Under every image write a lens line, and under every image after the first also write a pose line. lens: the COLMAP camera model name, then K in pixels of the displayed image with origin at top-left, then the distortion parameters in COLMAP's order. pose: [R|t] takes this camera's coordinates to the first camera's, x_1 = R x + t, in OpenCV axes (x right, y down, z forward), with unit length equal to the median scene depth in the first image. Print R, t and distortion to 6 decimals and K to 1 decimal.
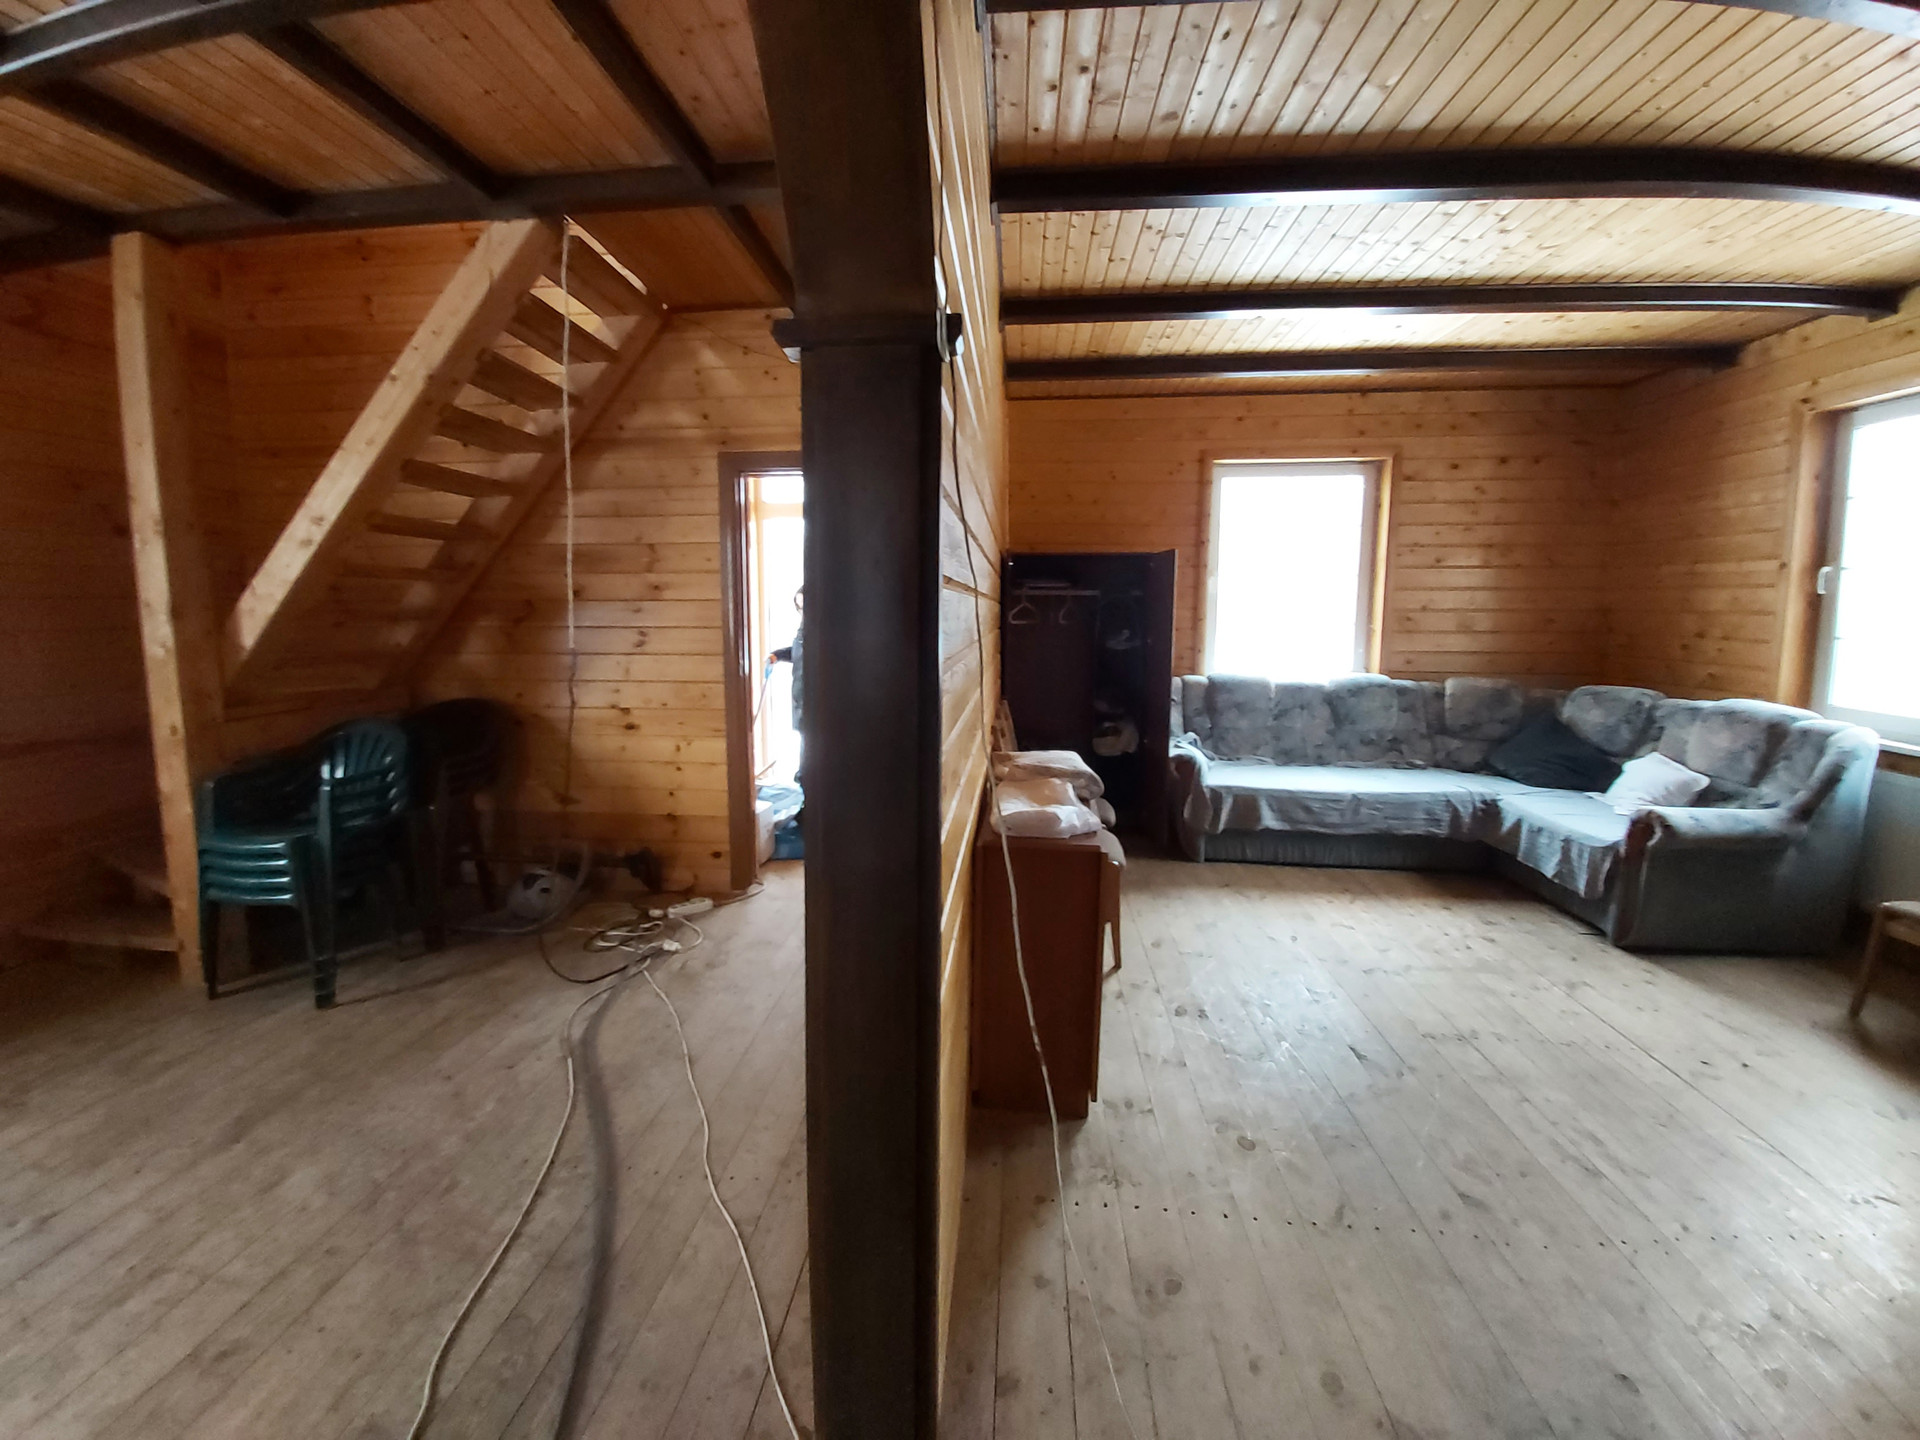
lens RADIAL K [[751.7, 0, 941.6], [0, 751.7, 684.1], [0, 0, 1]] dist [0.001719, -0.007783]
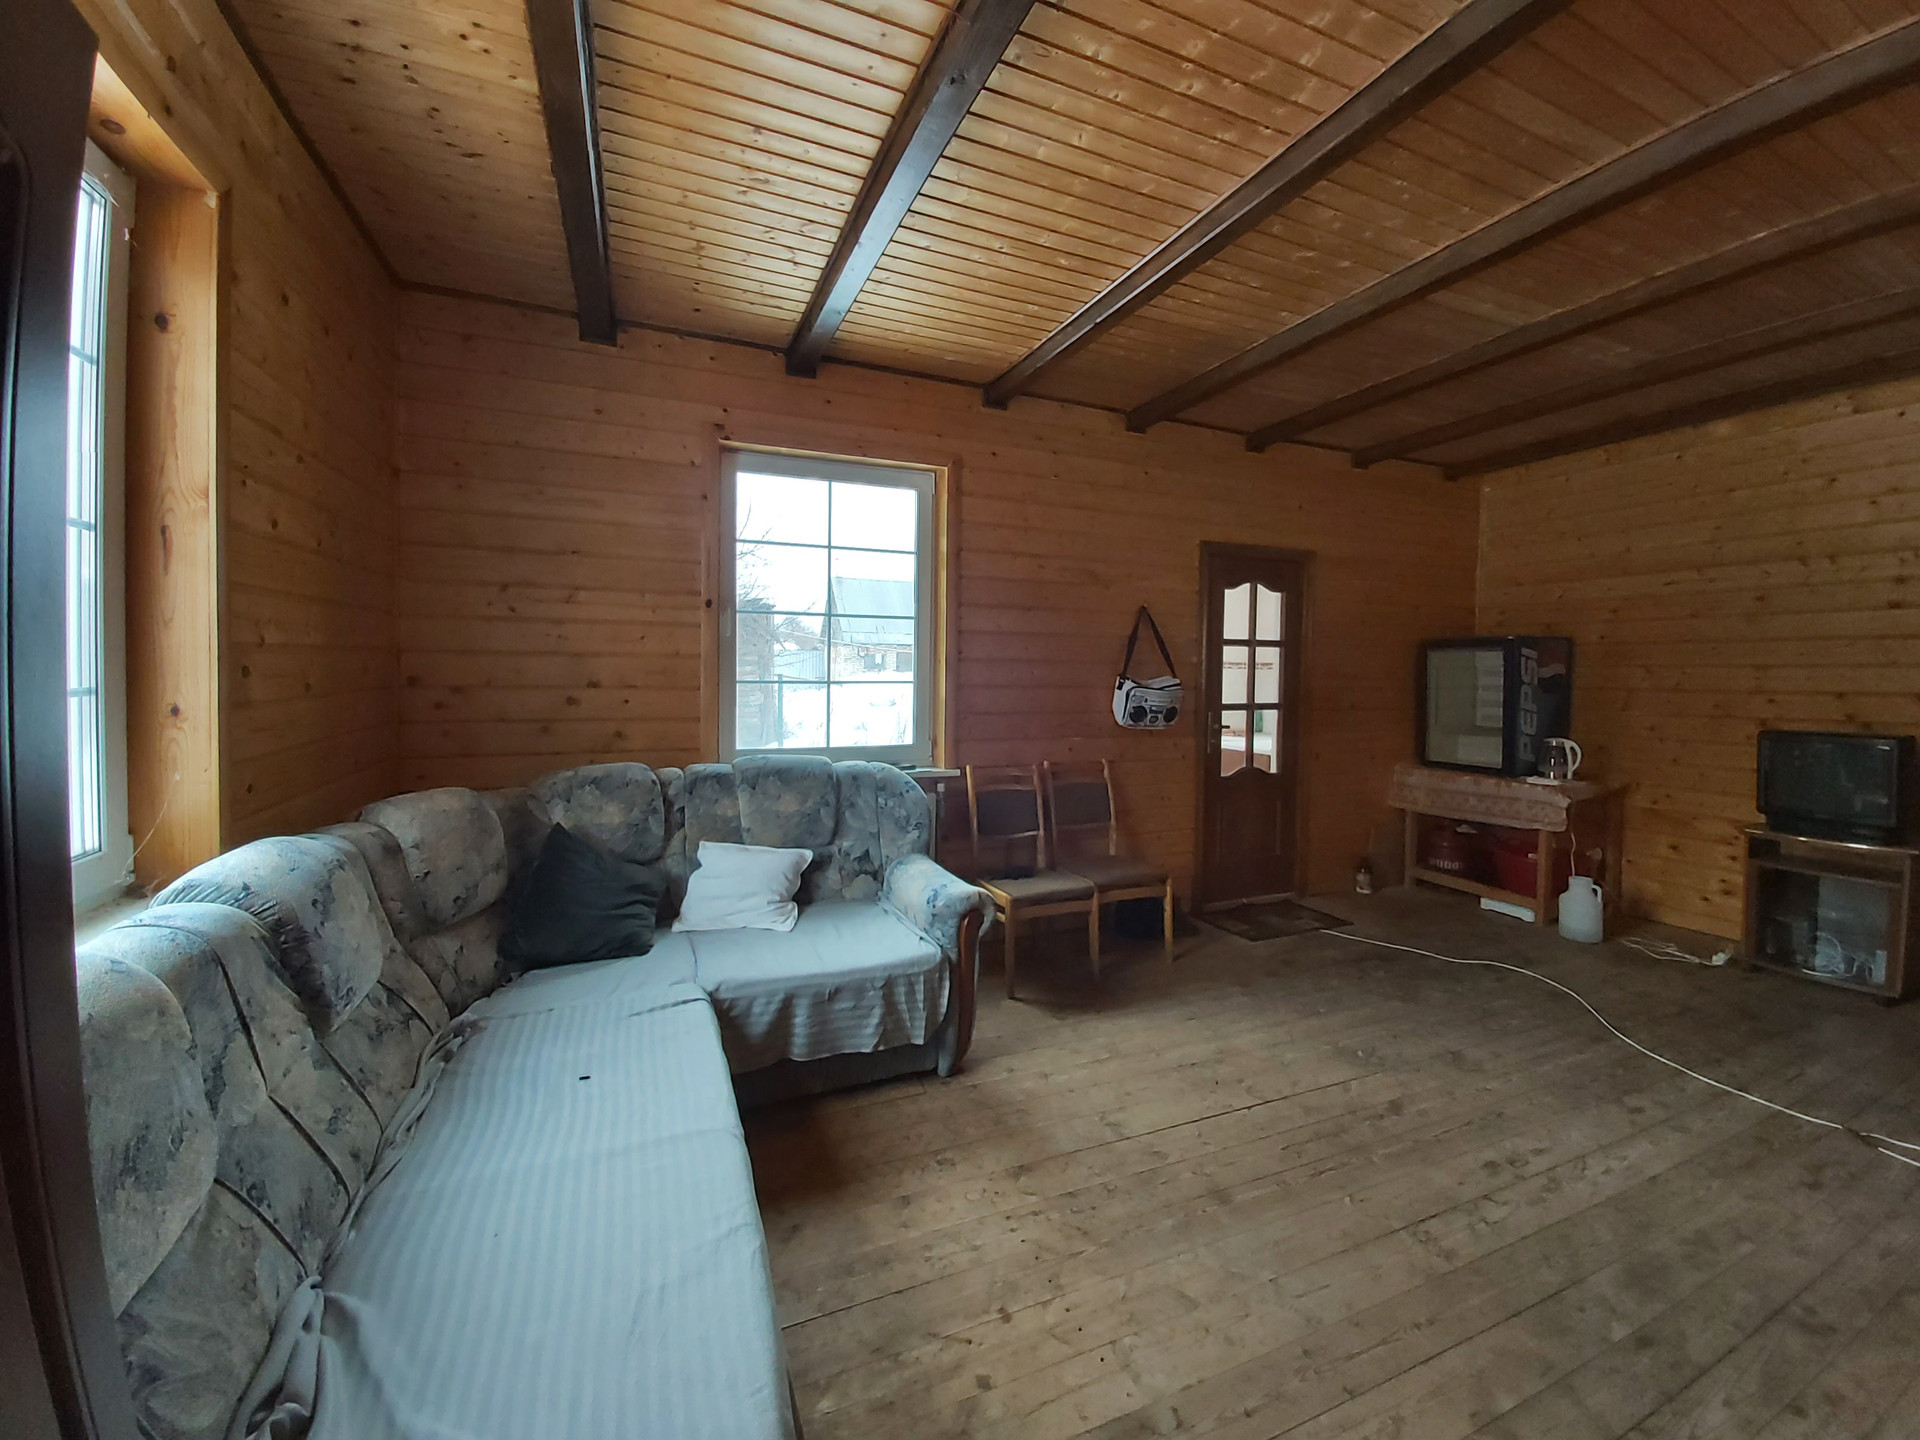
lens RADIAL K [[751.7, 0, 939.4], [0, 751.7, 681.0], [0, 0, 1]] dist [0.001719, -0.007783]
pose [[-0.470605, -0.032292, 0.881753, 0.190033], [0.079280, 0.993740, 0.078707, -0.111414], [-0.878775, 0.106945, -0.465100, 1.154200]]
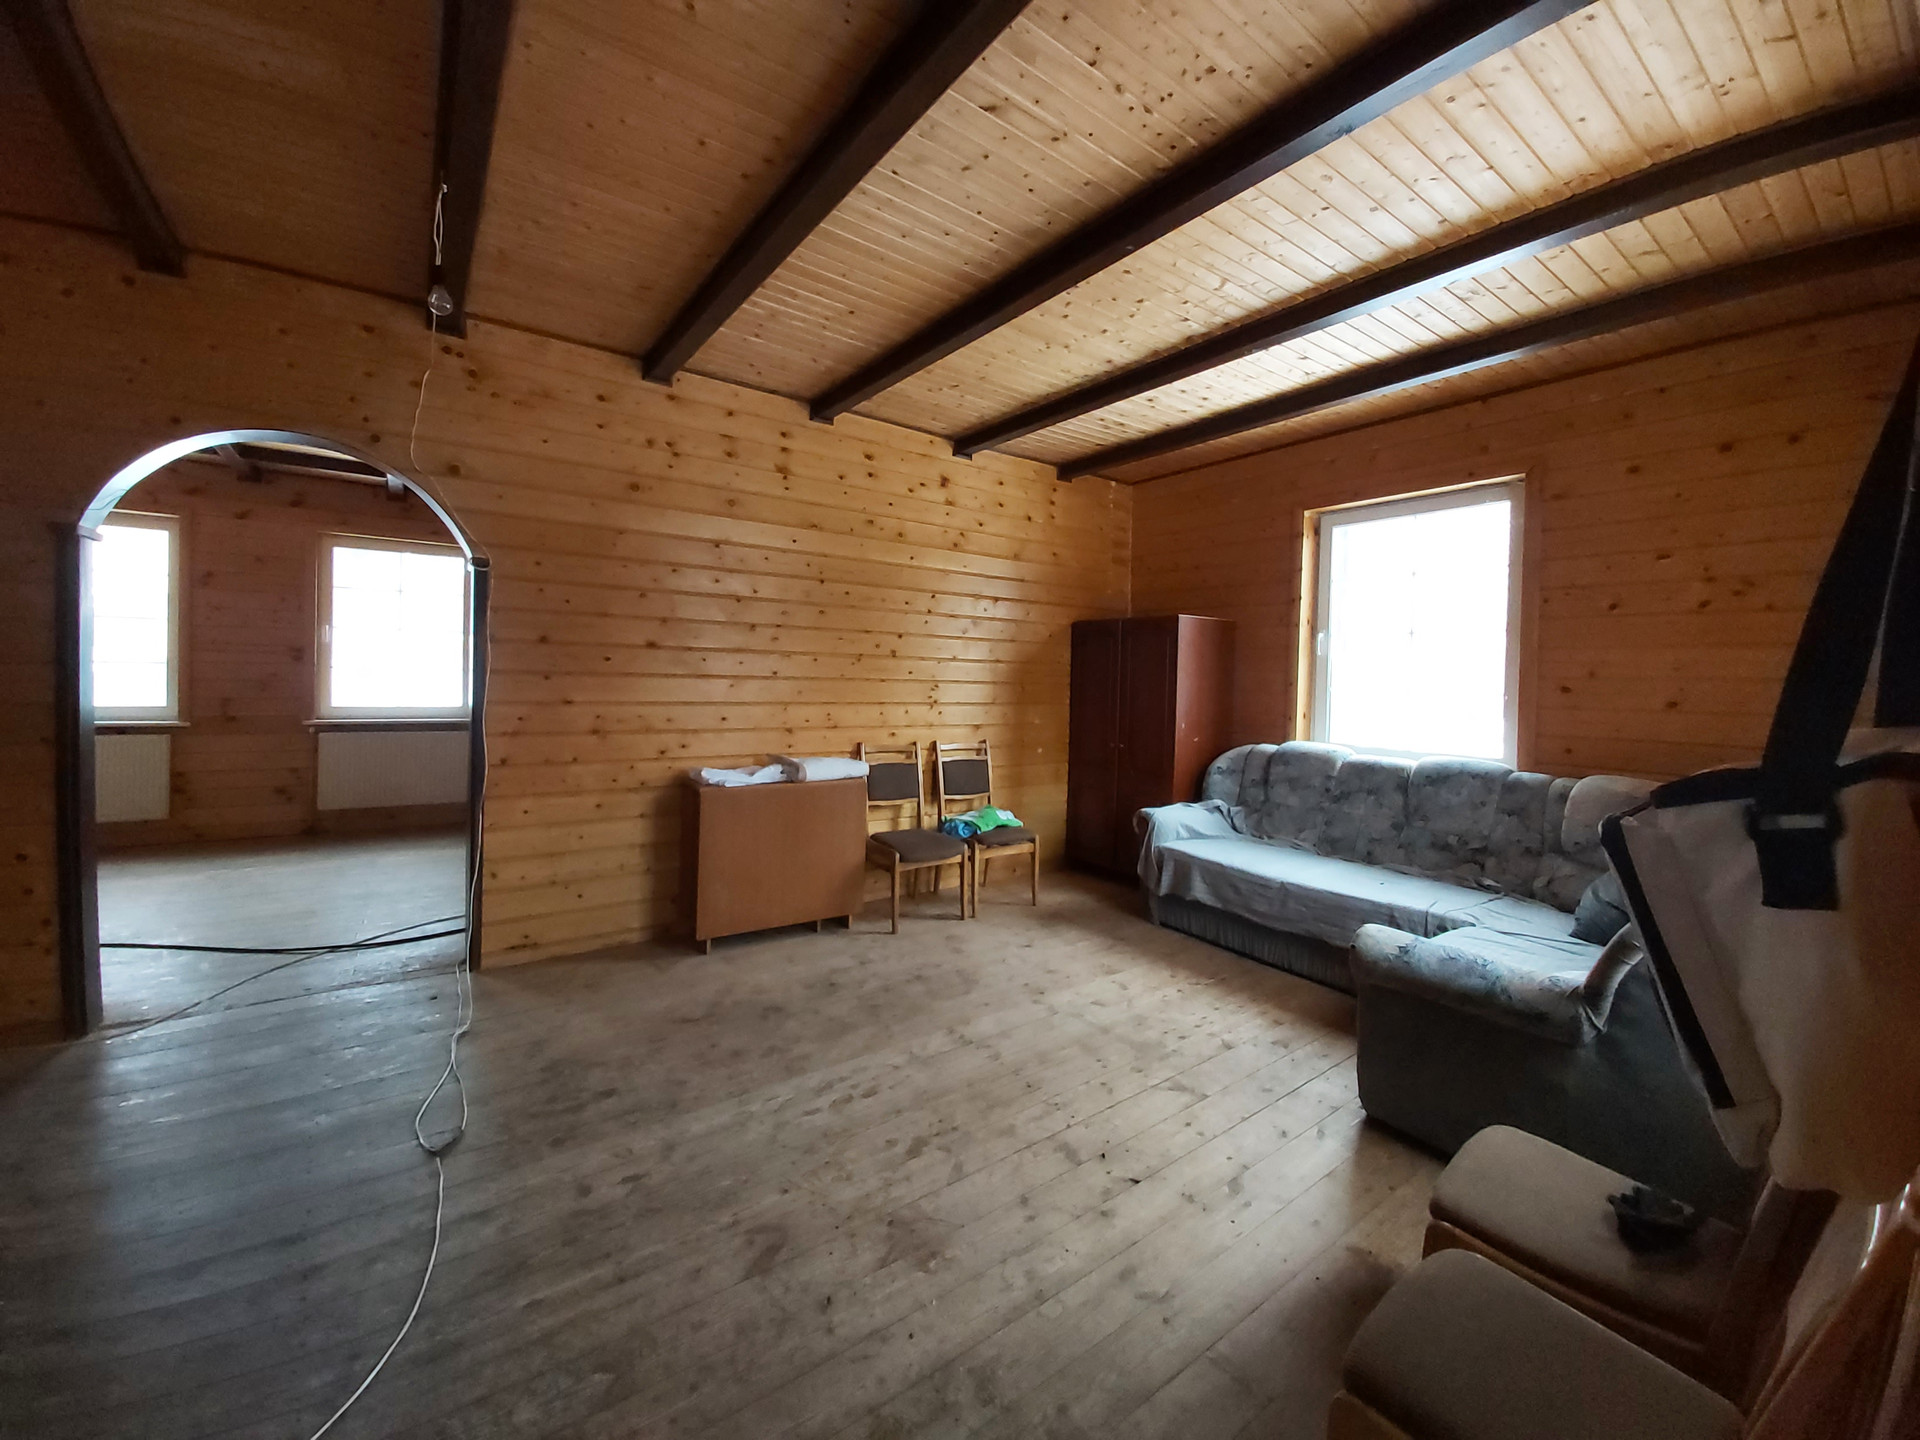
lens RADIAL K [[751.7, 0, 935.5], [0, 751.7, 677.1], [0, 0, 1]] dist [0.001719, -0.007783]
pose [[0.650159, 0.018100, -0.759582, 1.020812], [-0.101225, 0.992868, -0.062985, 0.008126], [0.753025, 0.117839, 0.647354, 0.124266]]
